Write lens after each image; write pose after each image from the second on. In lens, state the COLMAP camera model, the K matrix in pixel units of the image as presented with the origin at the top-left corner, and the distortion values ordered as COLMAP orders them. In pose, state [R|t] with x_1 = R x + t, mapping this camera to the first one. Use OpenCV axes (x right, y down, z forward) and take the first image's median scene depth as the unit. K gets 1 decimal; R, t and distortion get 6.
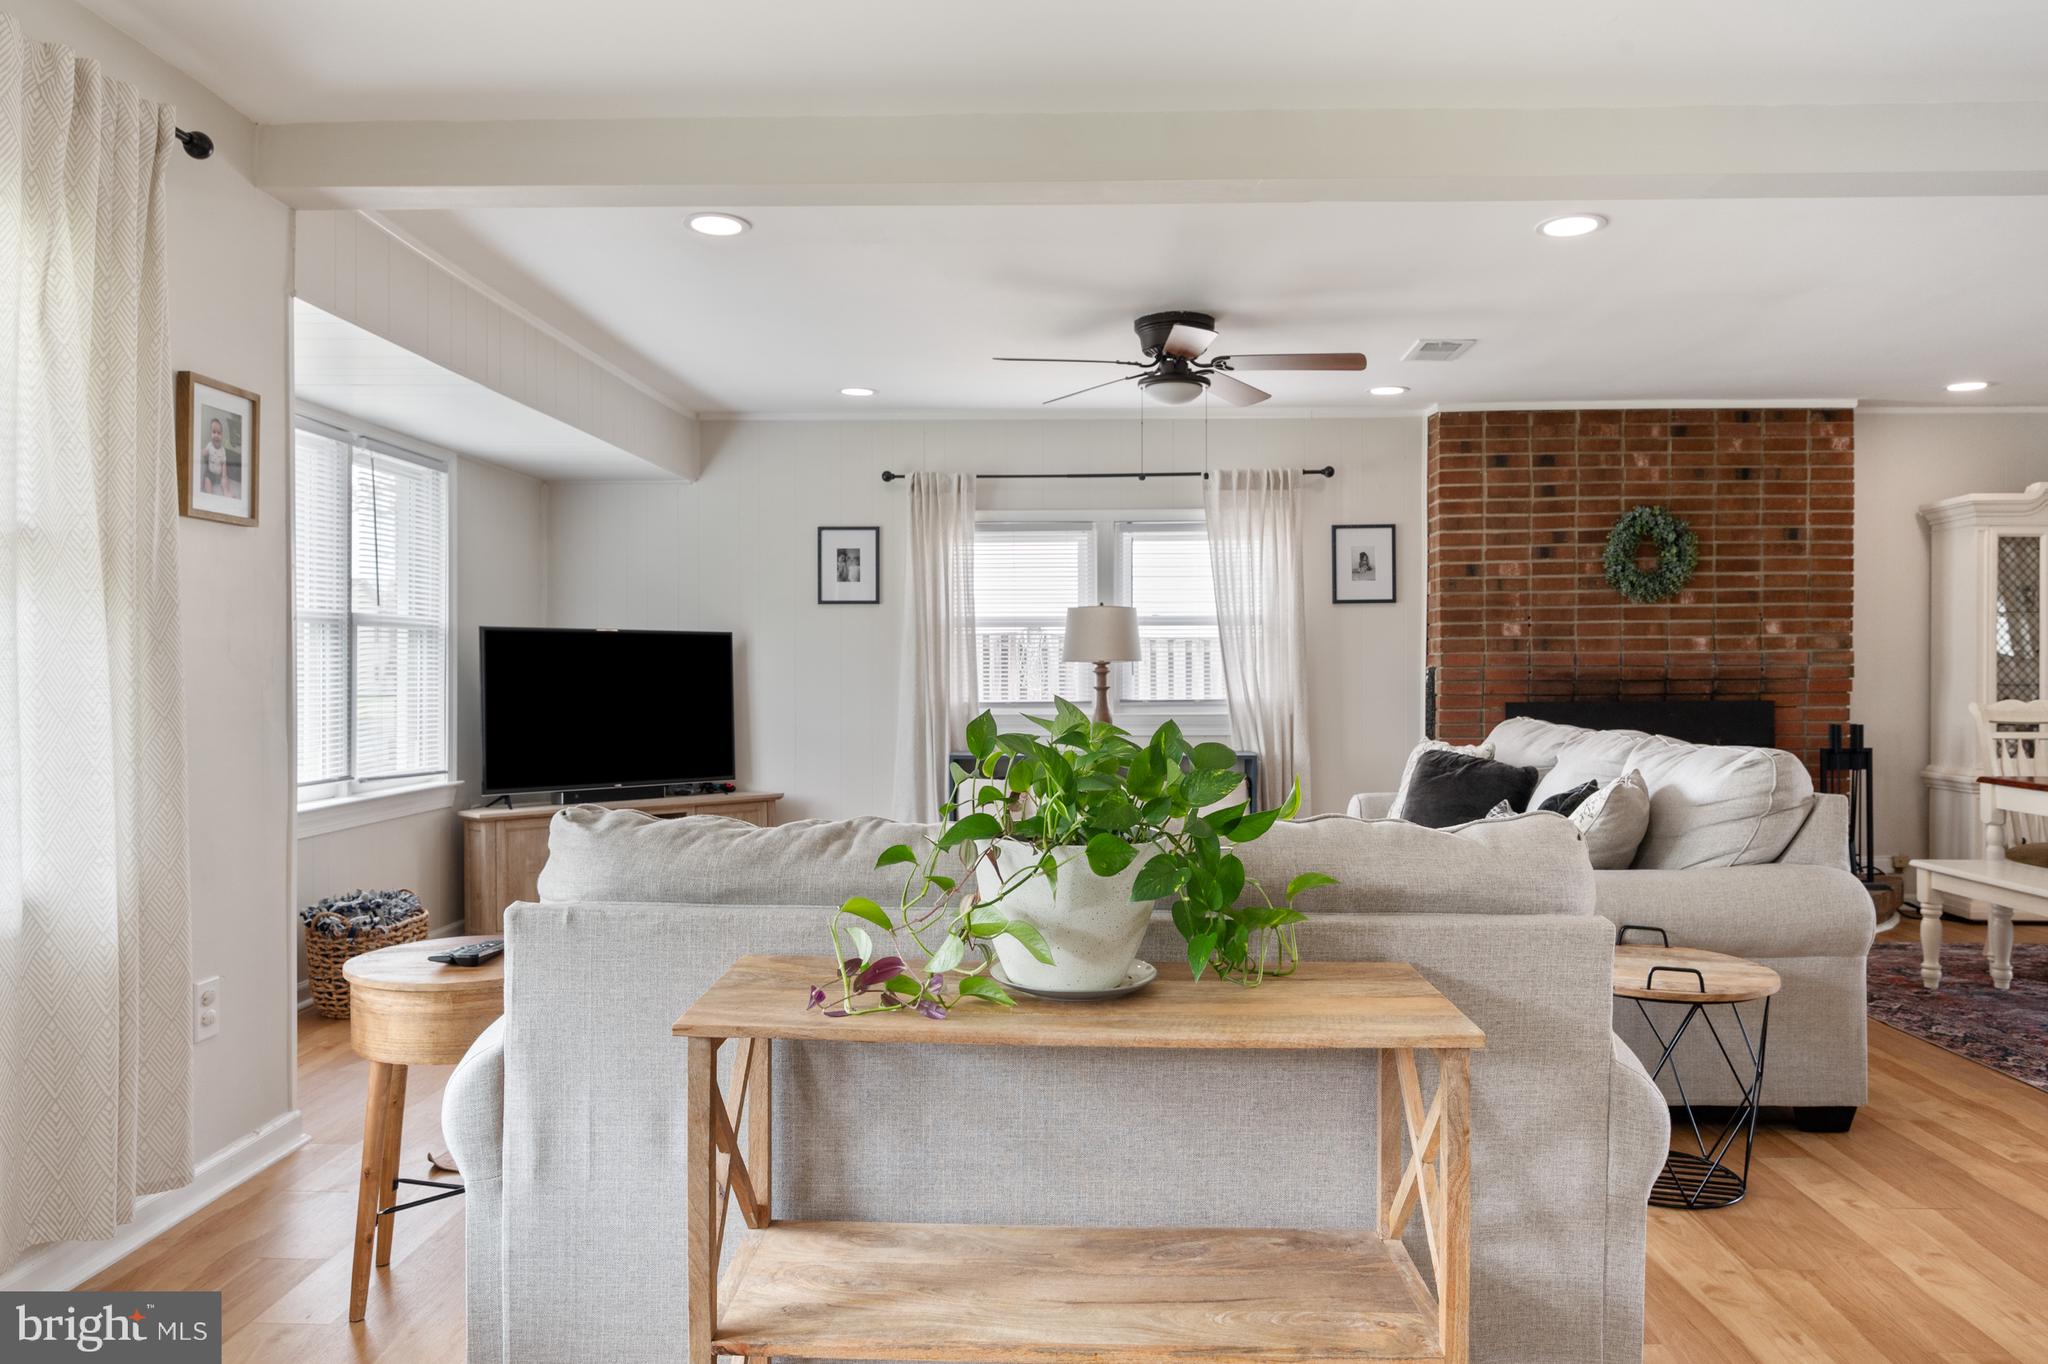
lens RADIAL K [[1390.1, 0, 1030.0], [0, 1390.1, 671.6], [0, 0, 1]] dist [-0.001586, 0.002916]
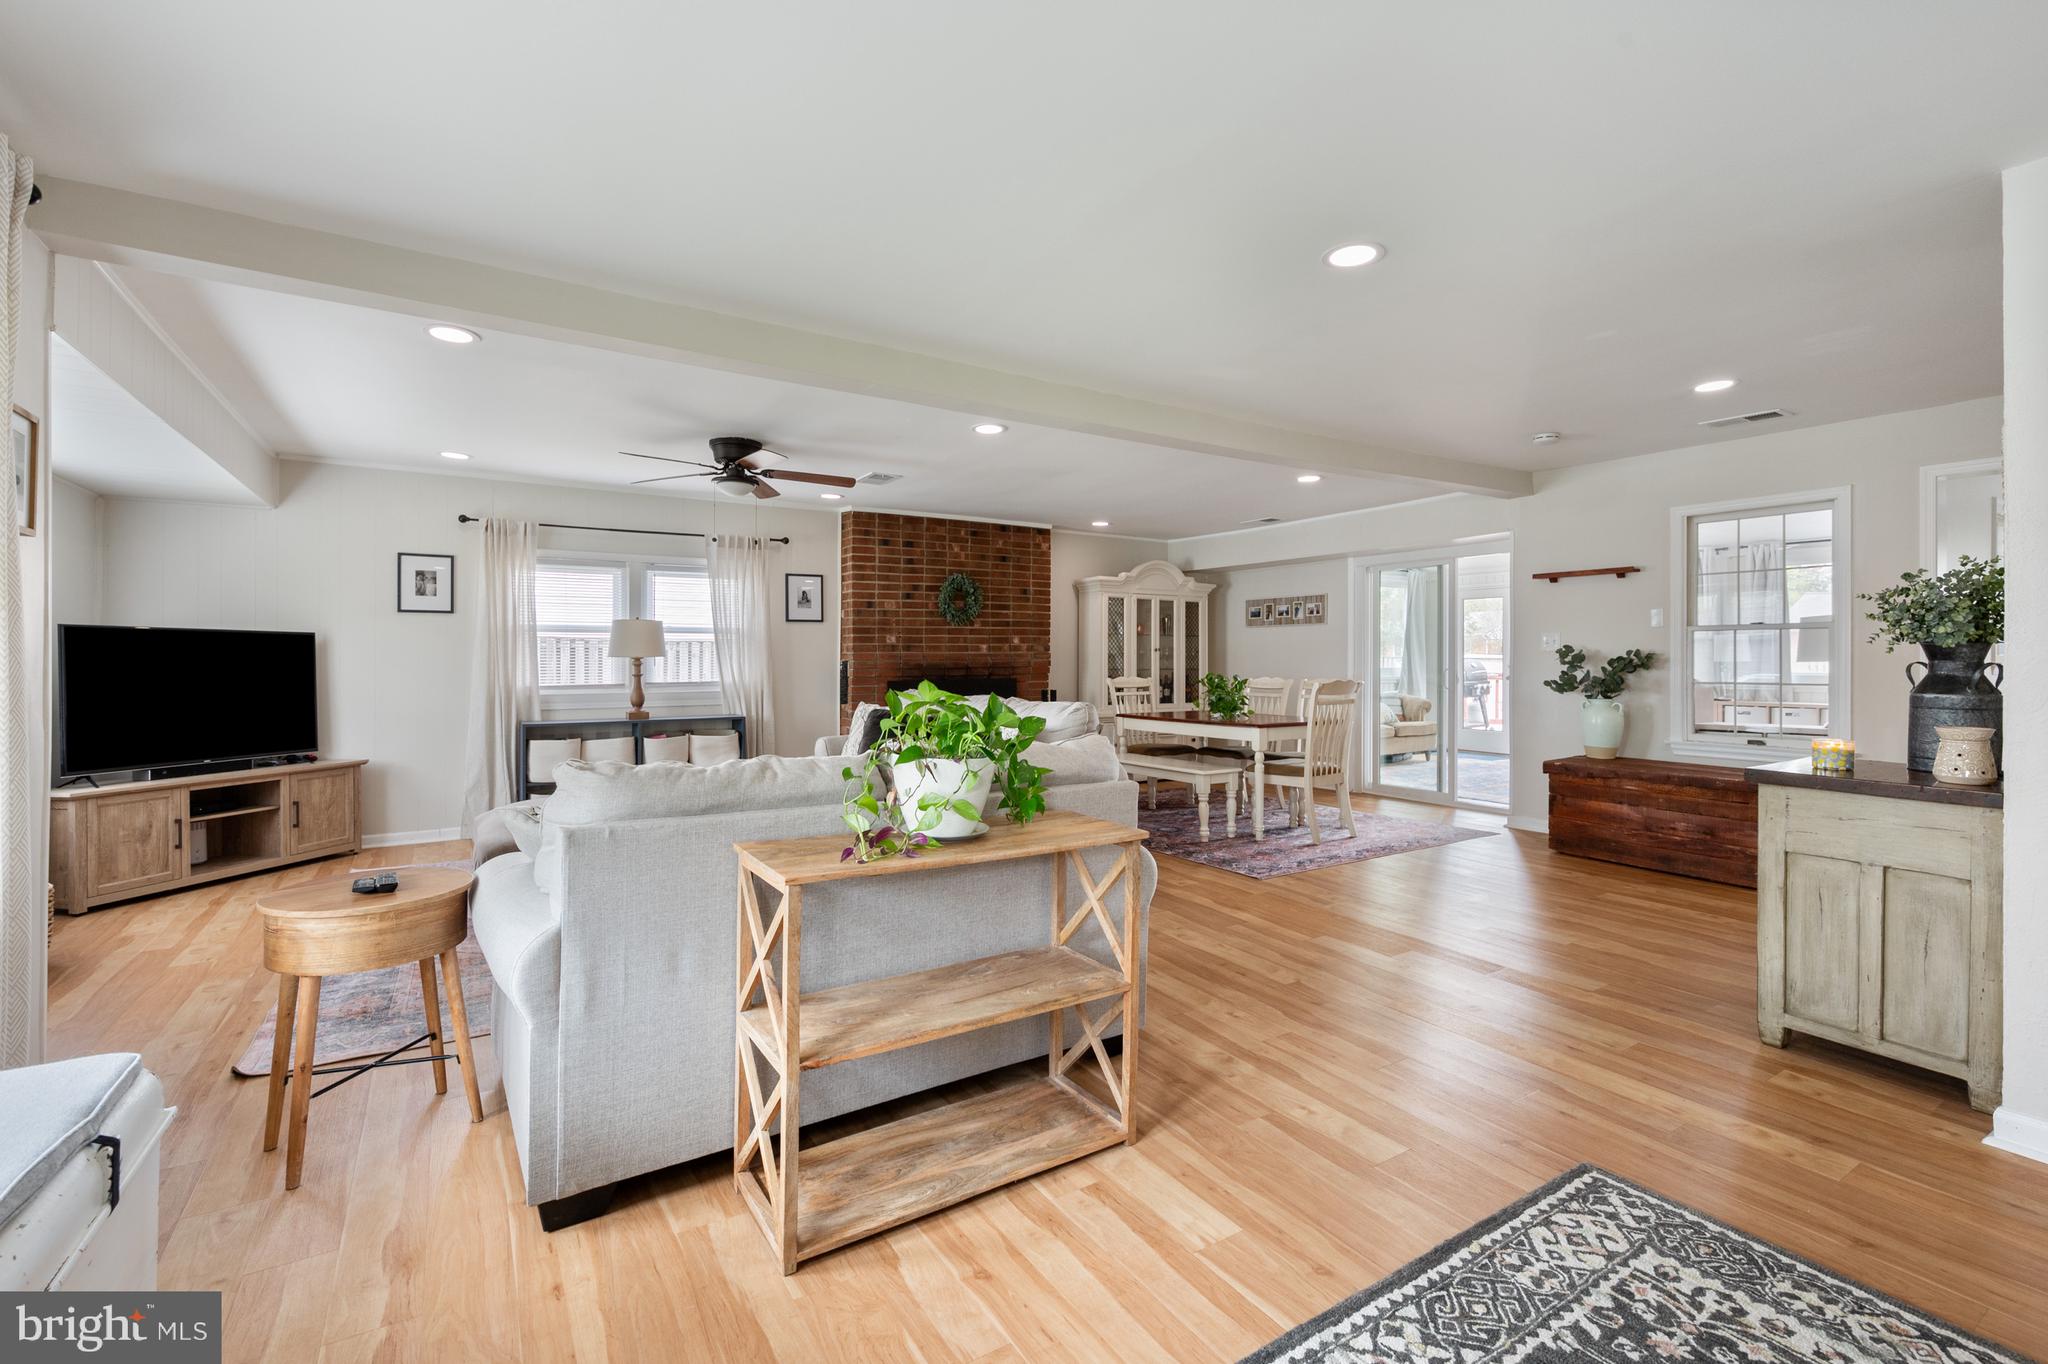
lens RADIAL K [[886.5, 0, 1020.2], [0, 886.5, 654.2], [0, 0, 1]] dist [0.001889, -0.000255]
pose [[0.826963, 0.004171, 0.562241, -0.146747], [0.000583, 0.999966, -0.008276, -0.002265], [-0.562256, 0.007172, 0.826932, -0.011975]]
